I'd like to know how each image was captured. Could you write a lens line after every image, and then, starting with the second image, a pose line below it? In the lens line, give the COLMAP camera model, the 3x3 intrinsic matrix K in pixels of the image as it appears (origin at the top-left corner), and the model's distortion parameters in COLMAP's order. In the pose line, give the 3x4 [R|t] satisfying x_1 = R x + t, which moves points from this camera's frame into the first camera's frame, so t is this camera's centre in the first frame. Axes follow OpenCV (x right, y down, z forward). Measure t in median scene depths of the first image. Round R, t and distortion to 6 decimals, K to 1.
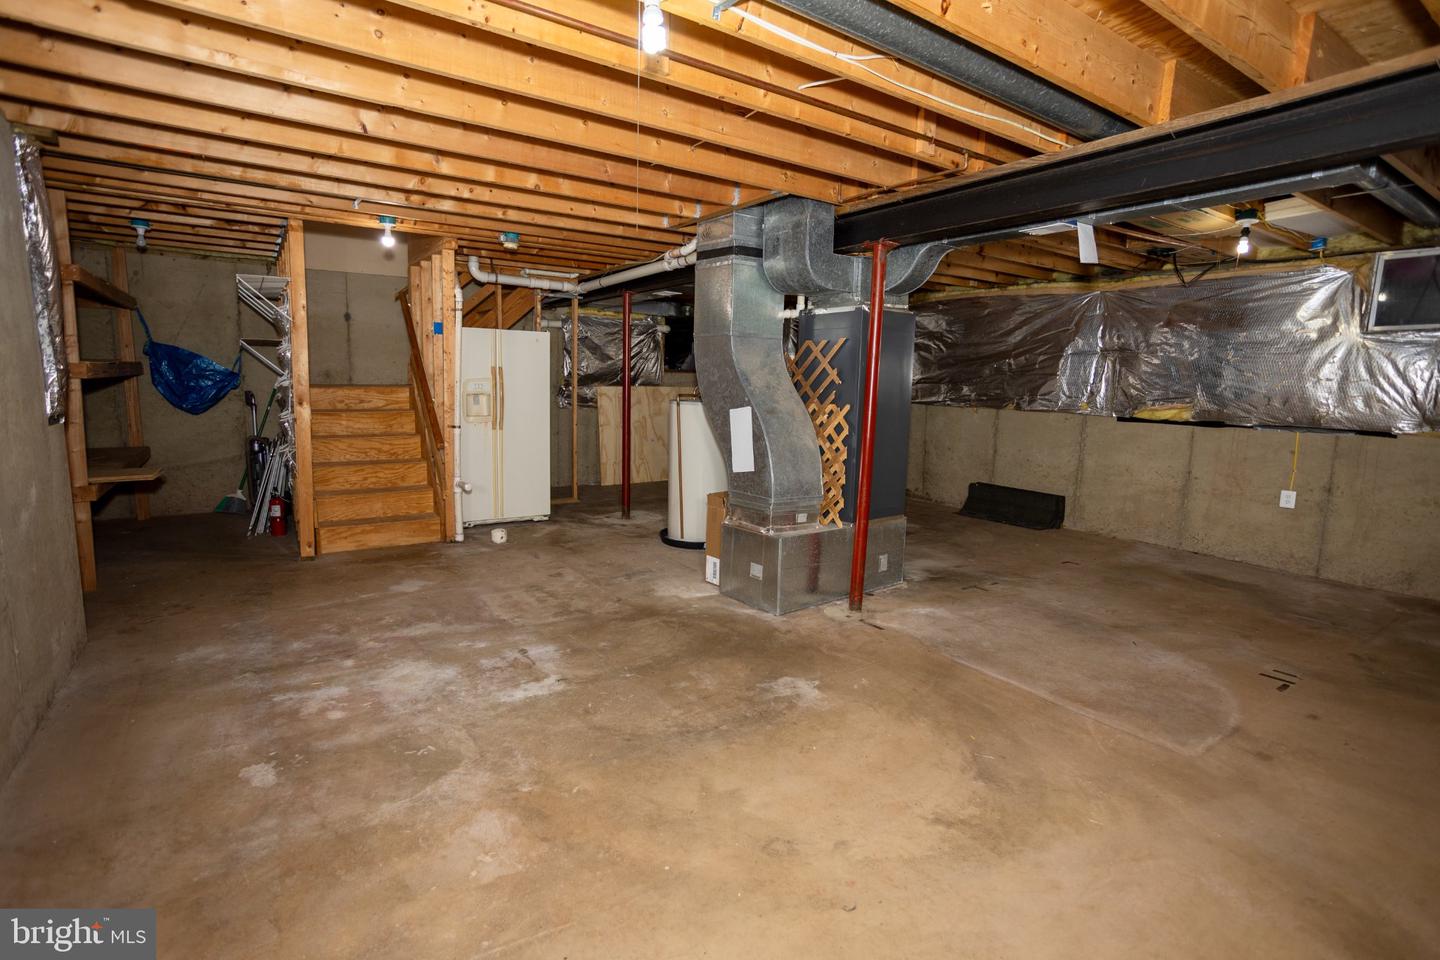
lens RADIAL K [[691.4, 0, 720.0], [0, 691.4, 480.0], [0, 0, 1]] dist [-0.057832, 0.035515]
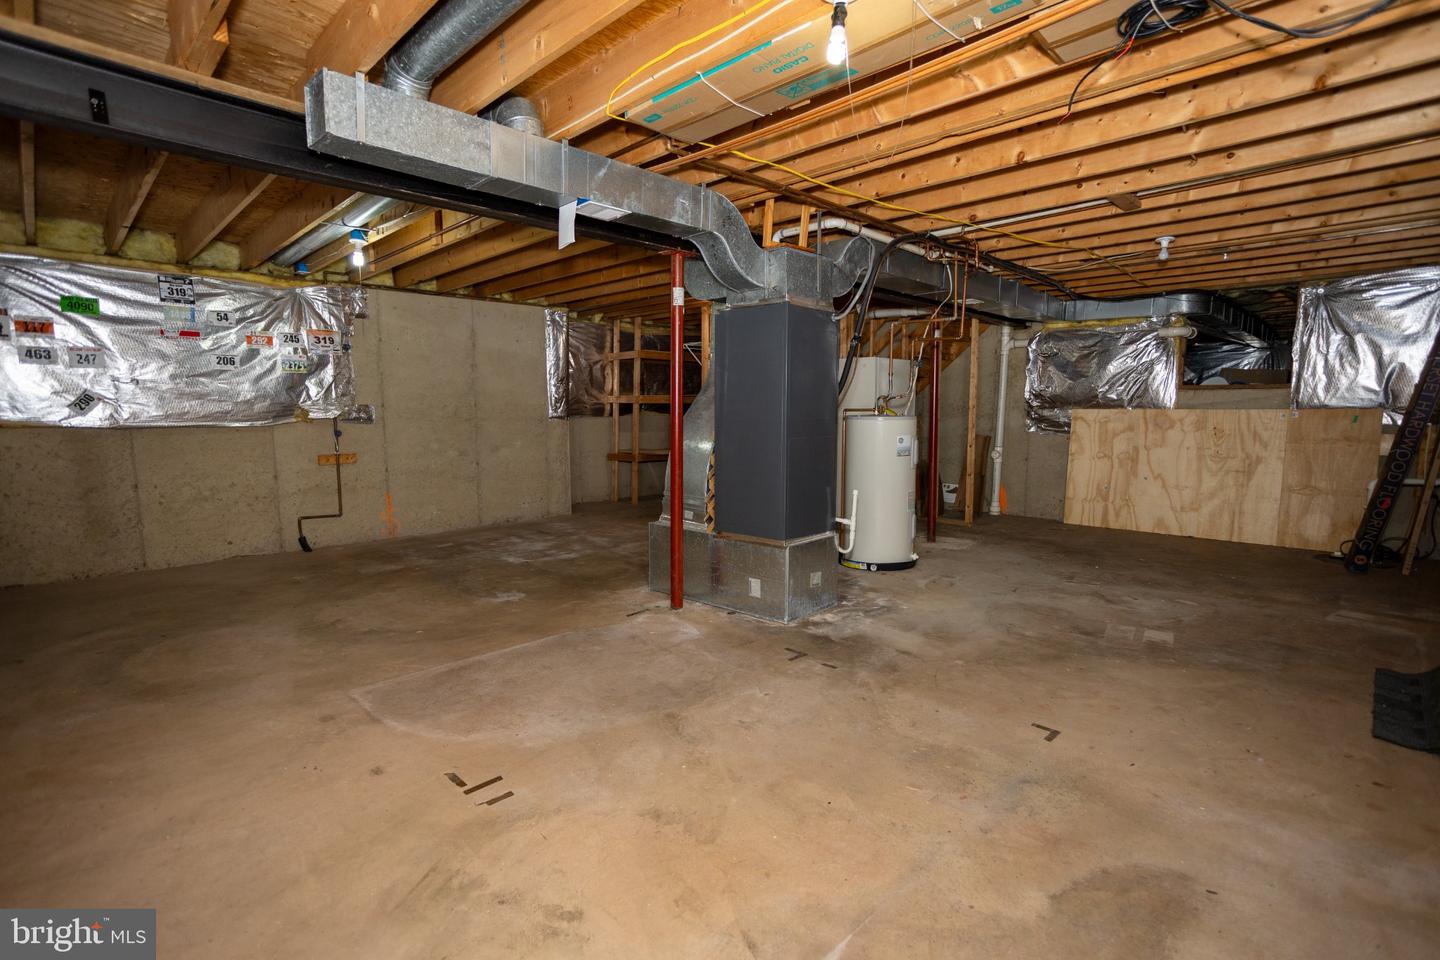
lens RADIAL K [[691.4, 0, 720.0], [0, 691.4, 480.0], [0, 0, 1]] dist [-0.057832, 0.035515]
pose [[0.187788, 0.085383, -0.978491, 1.254808], [-0.141407, 0.988186, 0.059091, -0.074191], [0.971977, 0.127269, 0.197644, 0.869581]]
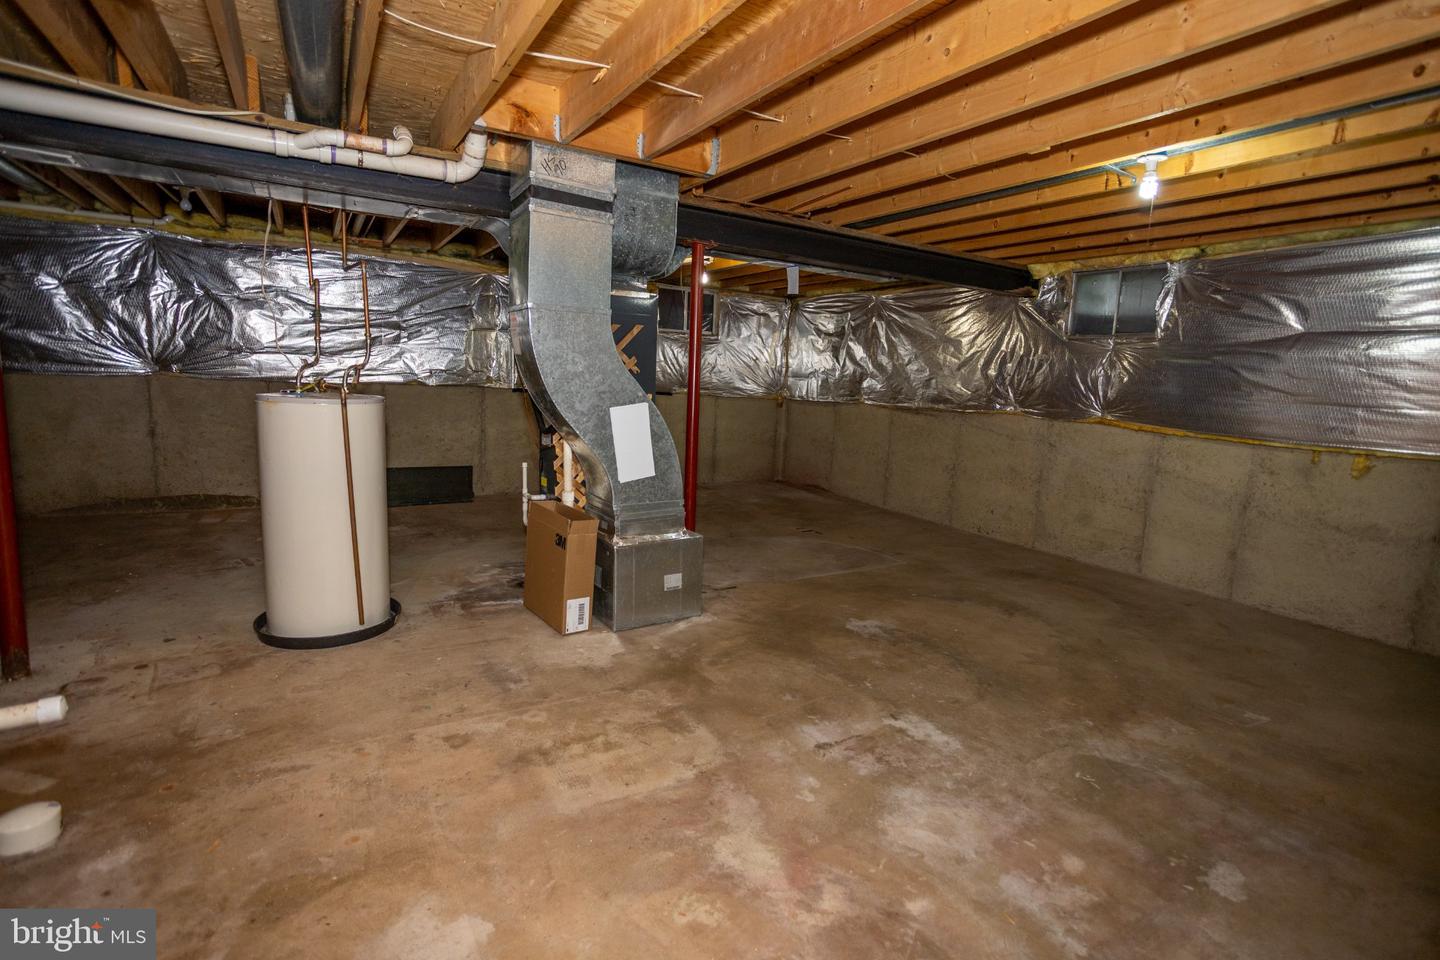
lens RADIAL K [[691.4, 0, 720.0], [0, 691.4, 480.0], [0, 0, 1]] dist [-0.057832, 0.035515]
pose [[0.060295, -0.174109, 0.982879, -0.856080], [0.100494, 0.980726, 0.167563, -0.154744], [-0.993109, 0.088670, 0.076630, 0.890044]]
